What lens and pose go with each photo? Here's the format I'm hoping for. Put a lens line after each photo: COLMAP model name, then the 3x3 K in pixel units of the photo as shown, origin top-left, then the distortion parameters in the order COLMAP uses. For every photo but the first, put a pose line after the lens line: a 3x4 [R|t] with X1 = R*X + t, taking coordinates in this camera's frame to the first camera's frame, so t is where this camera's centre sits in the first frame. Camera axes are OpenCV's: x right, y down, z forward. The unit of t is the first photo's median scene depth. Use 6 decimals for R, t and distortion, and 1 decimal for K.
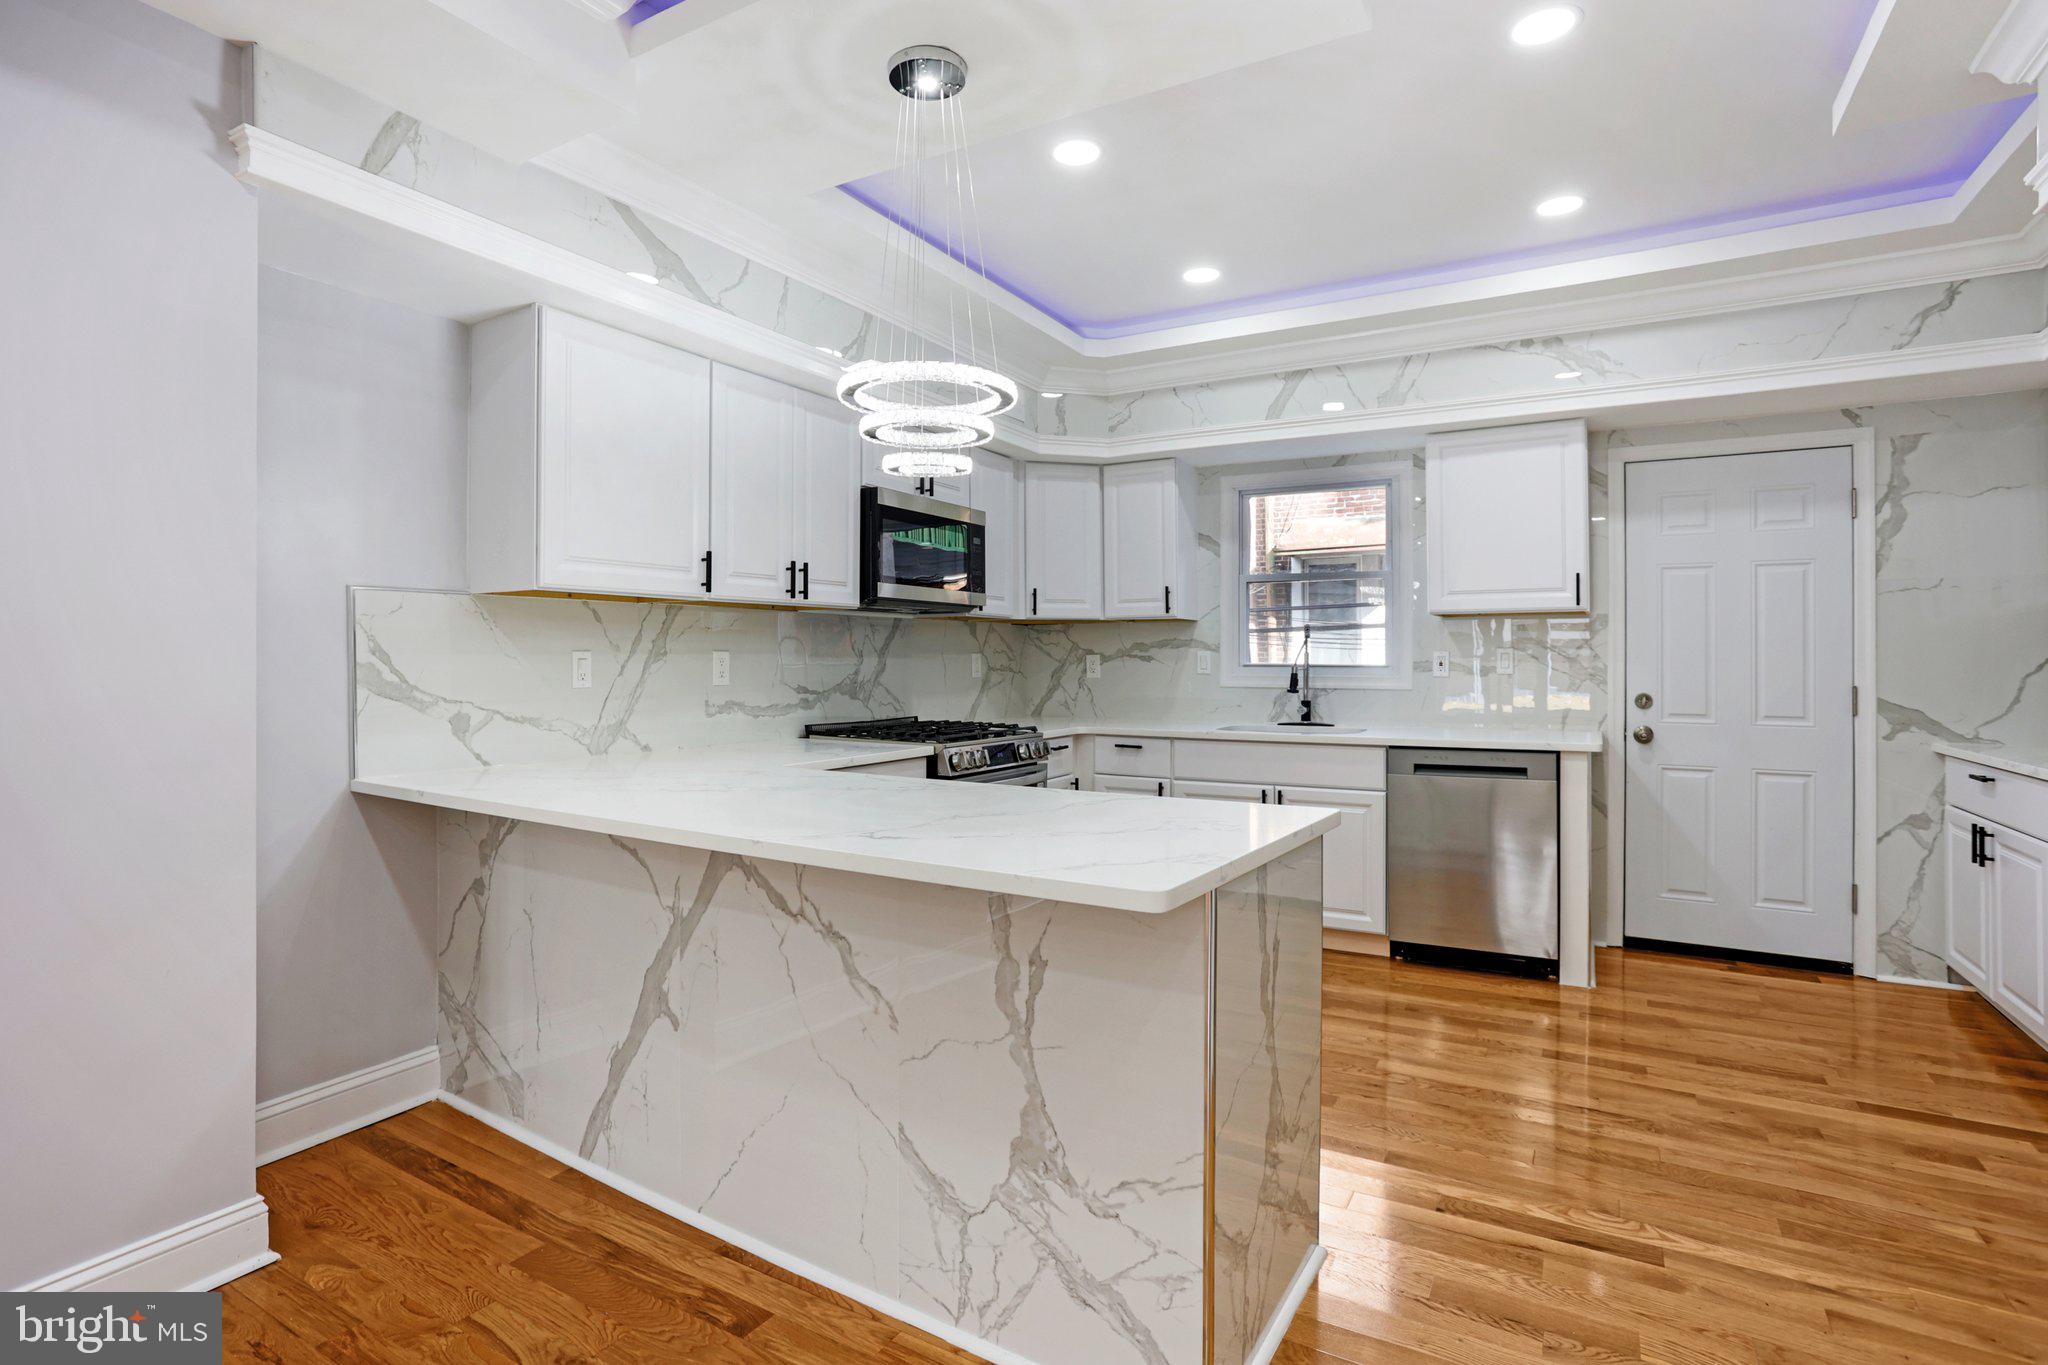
lens RADIAL K [[1015.5, 0, 1002.1], [0, 1015.5, 639.7], [0, 0, 1]] dist [-0.085404, 0.043115]
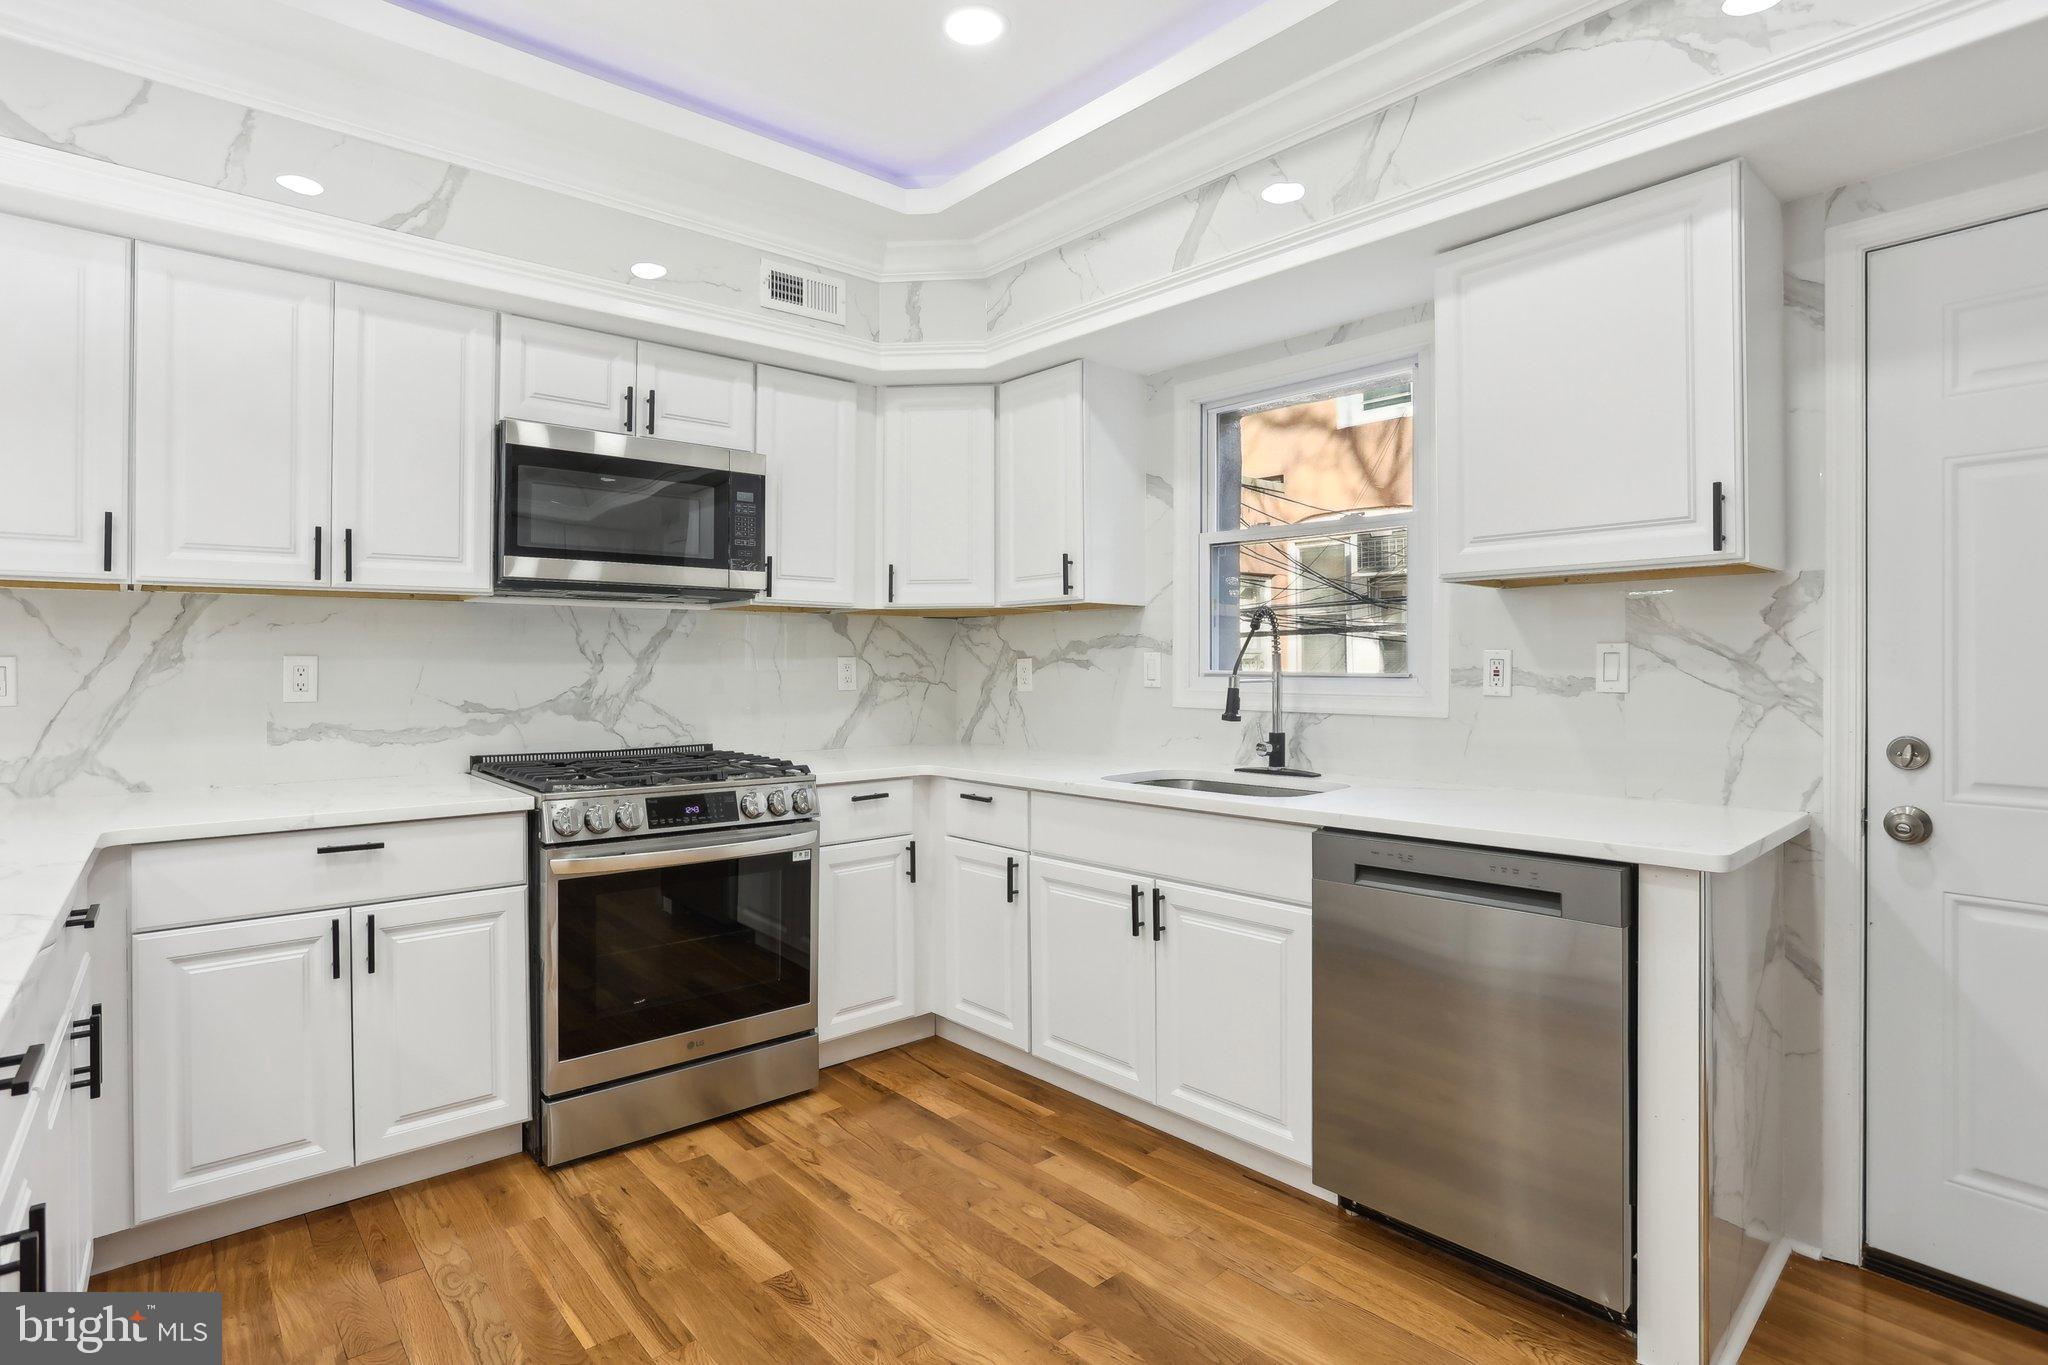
lens RADIAL K [[1025.3, 0, 987.6], [0, 1025.3, 652.5], [0, 0, 1]] dist [-0.070137, 0.030682]
pose [[0.948609, -0.006459, -0.316386, 0.407979], [0.009014, 0.999937, 0.006615, 0.008019], [0.316323, -0.009127, 0.948608, 0.444717]]
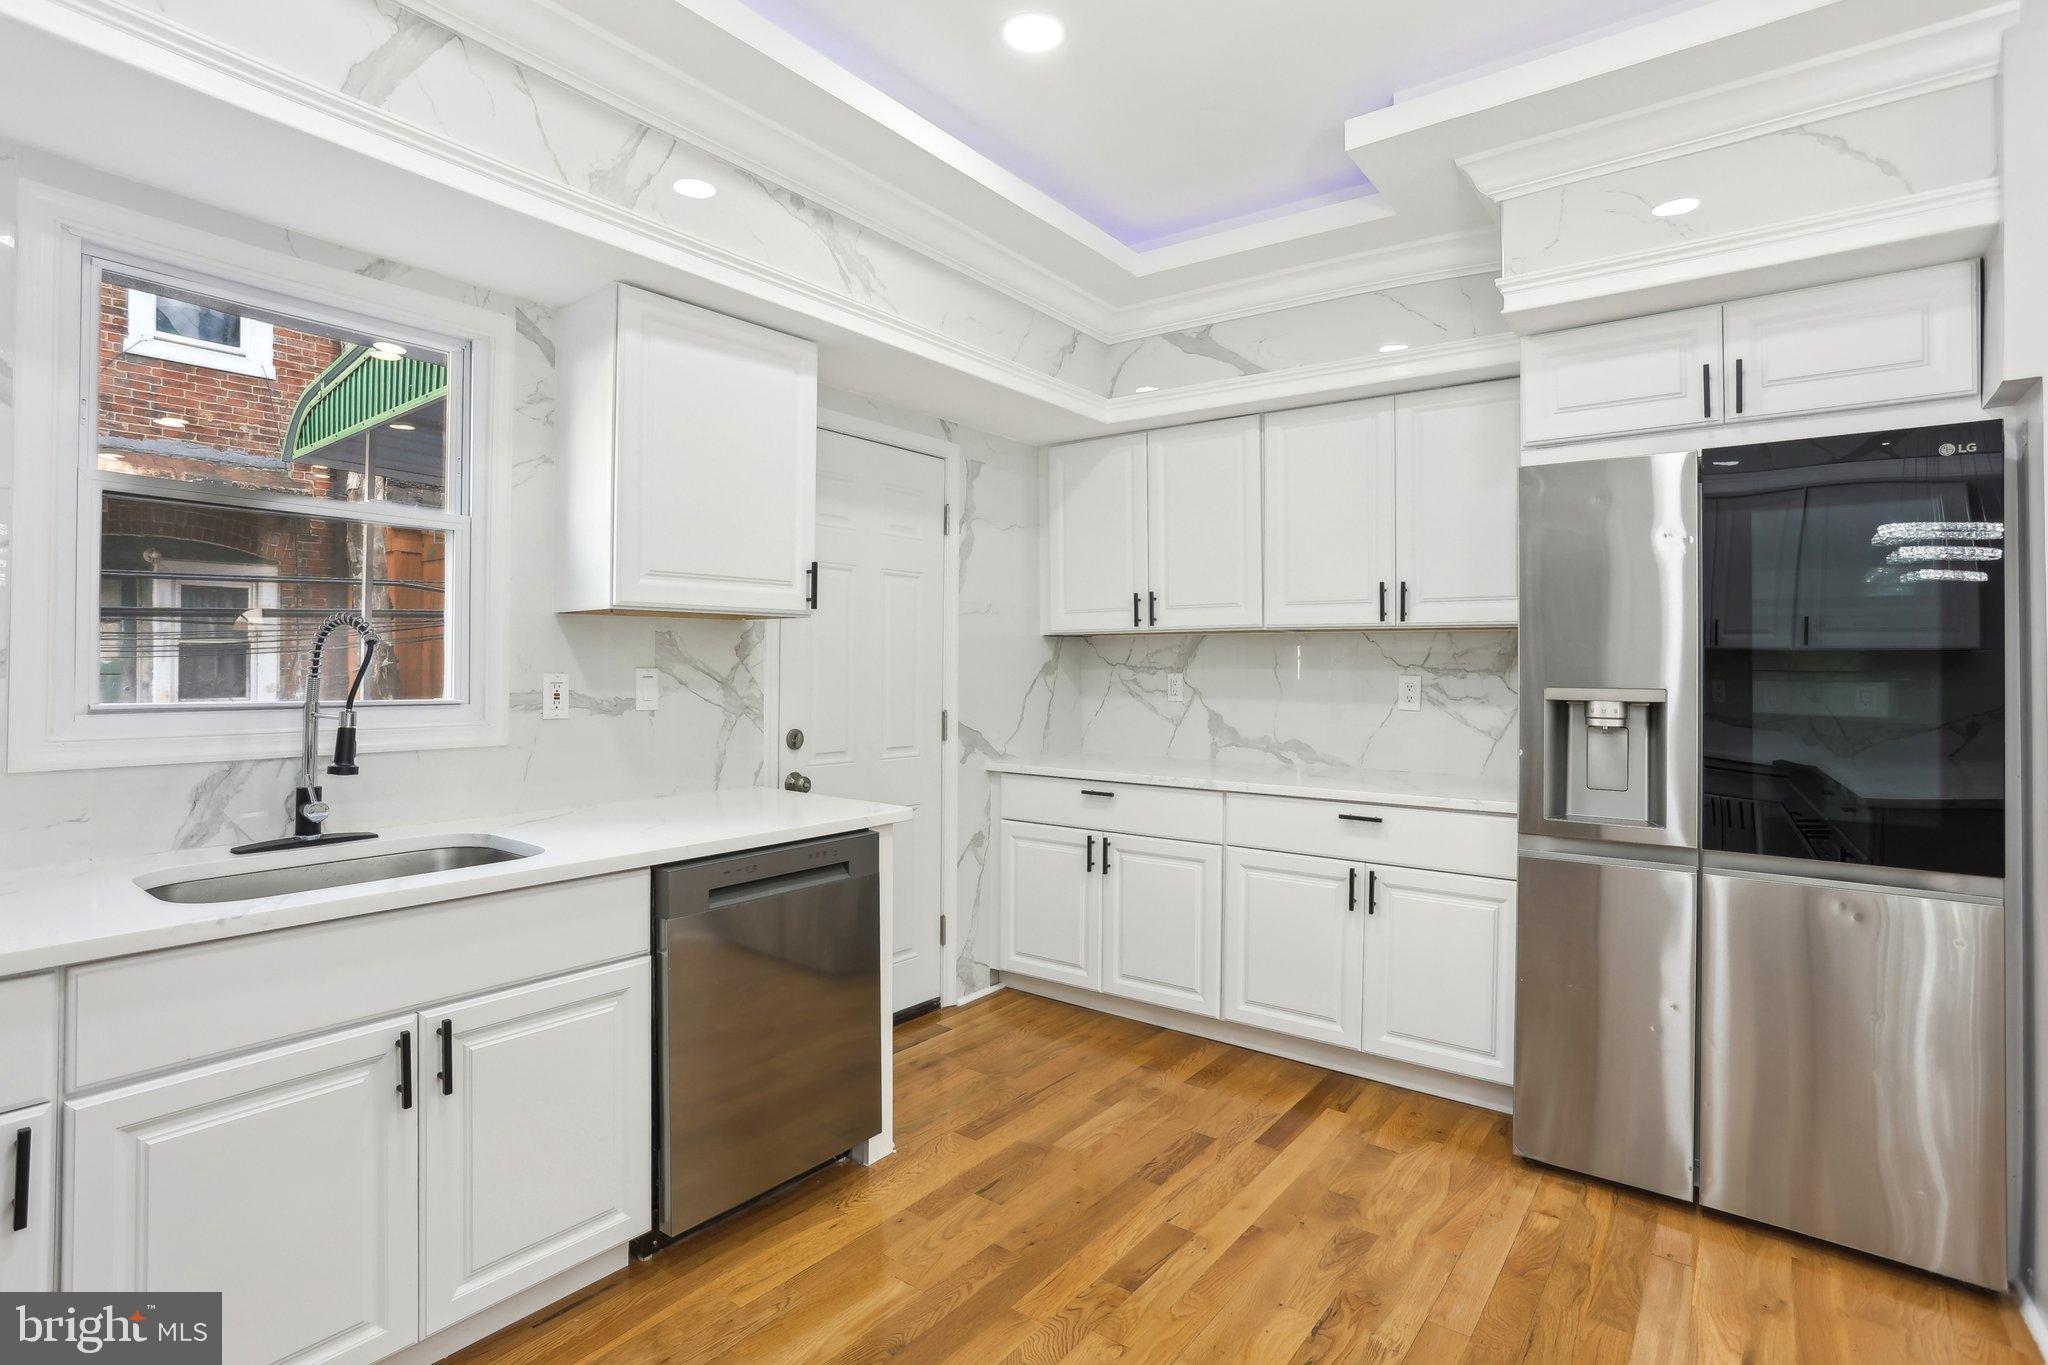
lens RADIAL K [[1012.7, 0, 979.3], [0, 1012.7, 666.2], [0, 0, 1]] dist [-0.051670, 0.030353]
pose [[0.135406, -0.002396, 0.990787, -0.105636], [-0.025075, 0.999668, 0.005844, -0.002073], [-0.990473, -0.025635, 0.135301, 0.805103]]
